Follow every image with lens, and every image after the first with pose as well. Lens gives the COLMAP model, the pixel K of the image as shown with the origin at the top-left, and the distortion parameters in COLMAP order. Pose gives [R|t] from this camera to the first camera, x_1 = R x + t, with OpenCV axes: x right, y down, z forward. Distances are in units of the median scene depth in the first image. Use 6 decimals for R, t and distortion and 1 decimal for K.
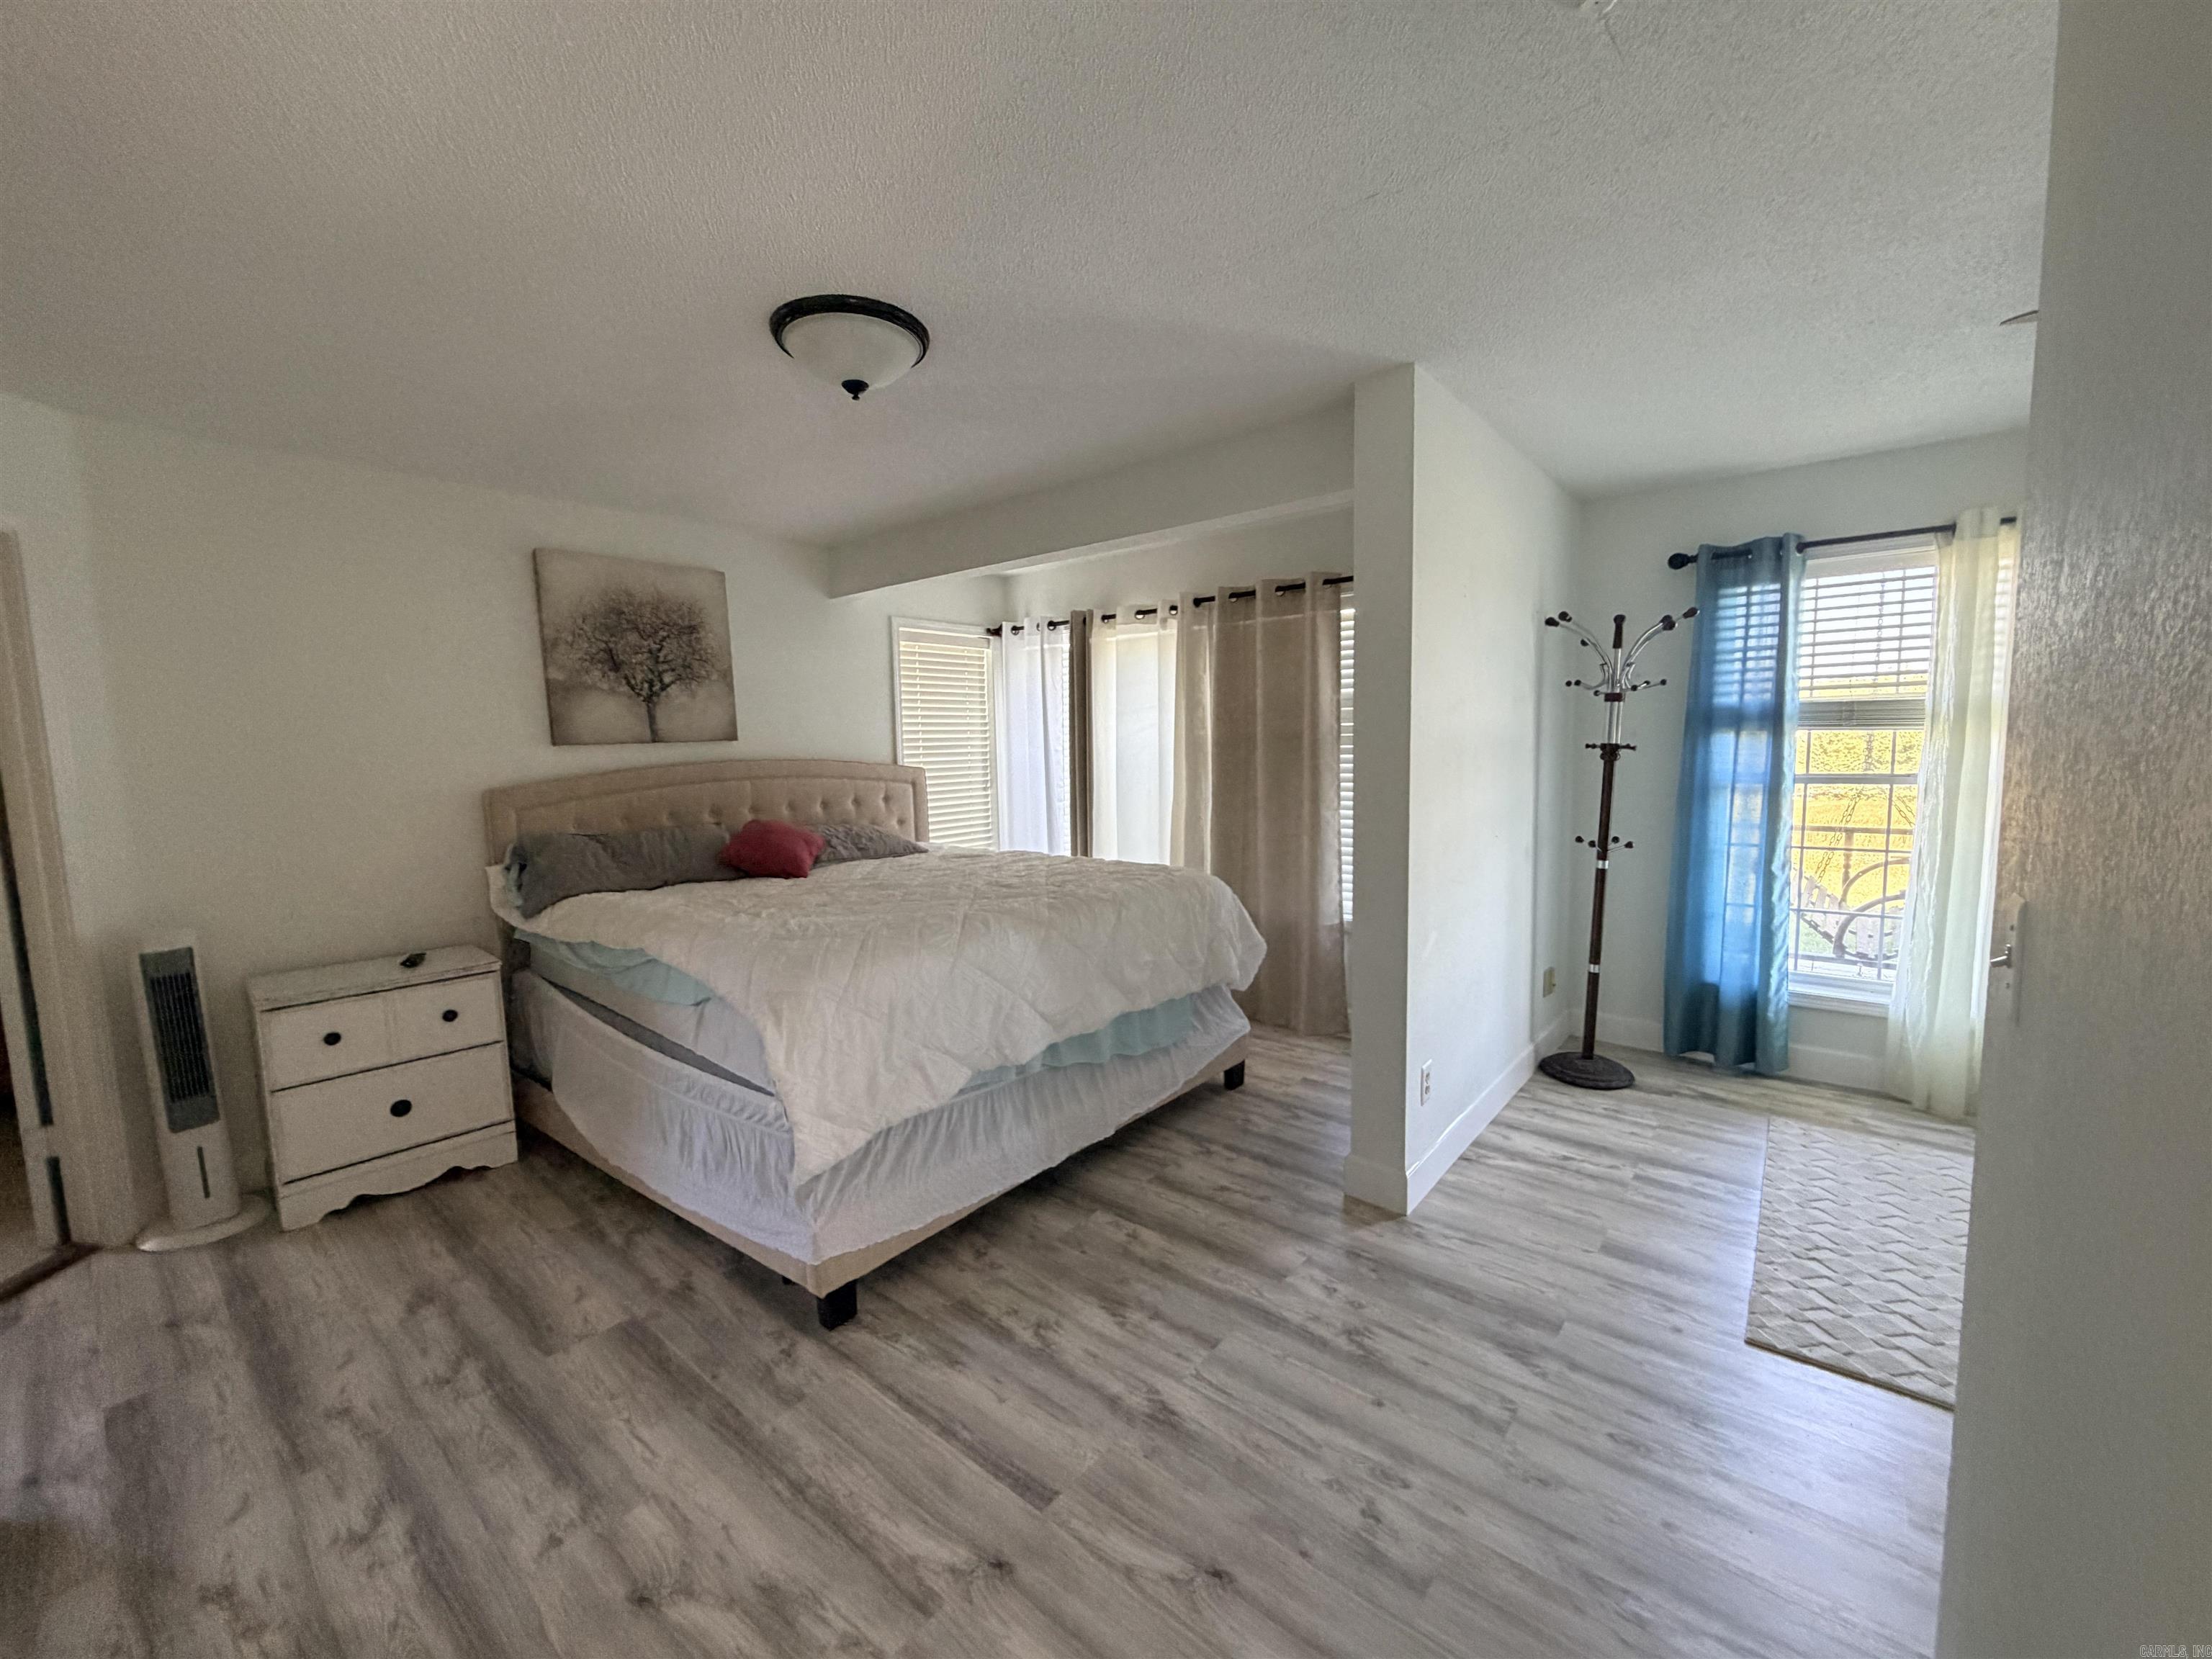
lens RADIAL K [[876.7, 0, 1103.6], [0, 876.7, 830.6], [0, 0, 1]] dist [-0.000061, 0.000185]
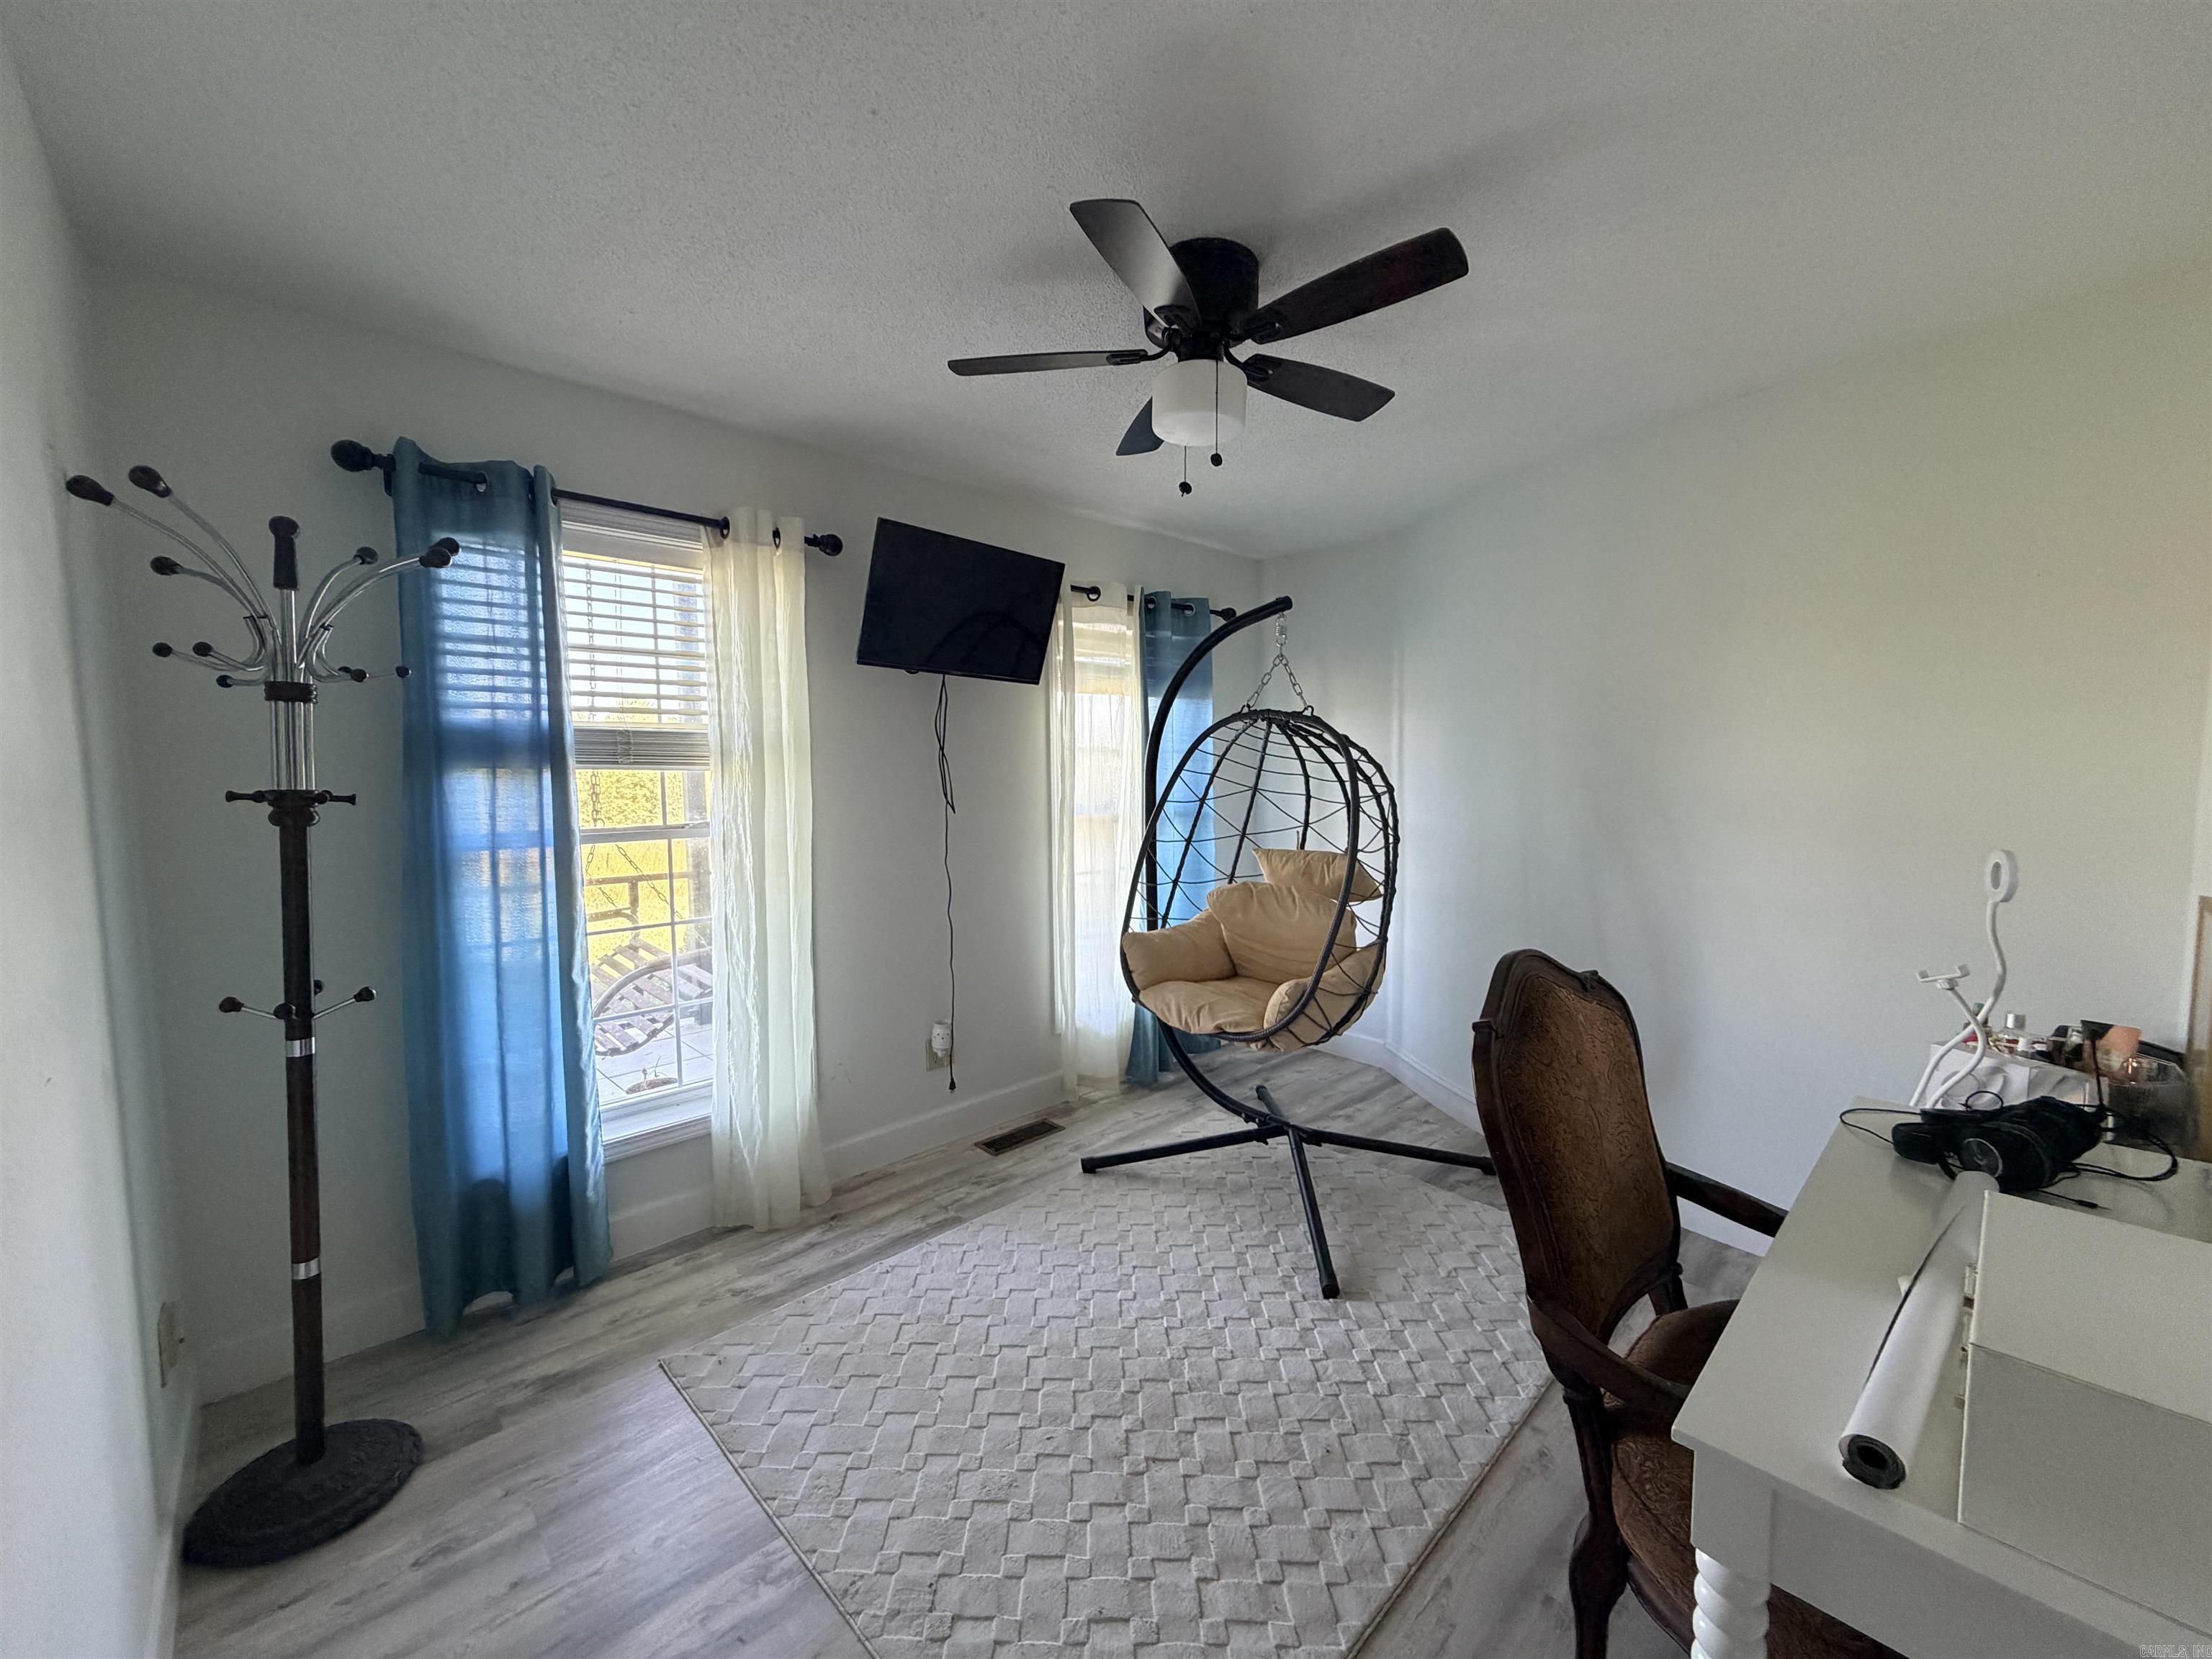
lens RADIAL K [[876.7, 0, 1103.6], [0, 876.7, 830.6], [0, 0, 1]] dist [-0.000061, 0.000185]
pose [[0.113739, -0.054456, 0.992017, 0.169321], [0.098724, 0.994174, 0.043255, -0.058331], [-0.988594, 0.093016, 0.118452, 0.544342]]
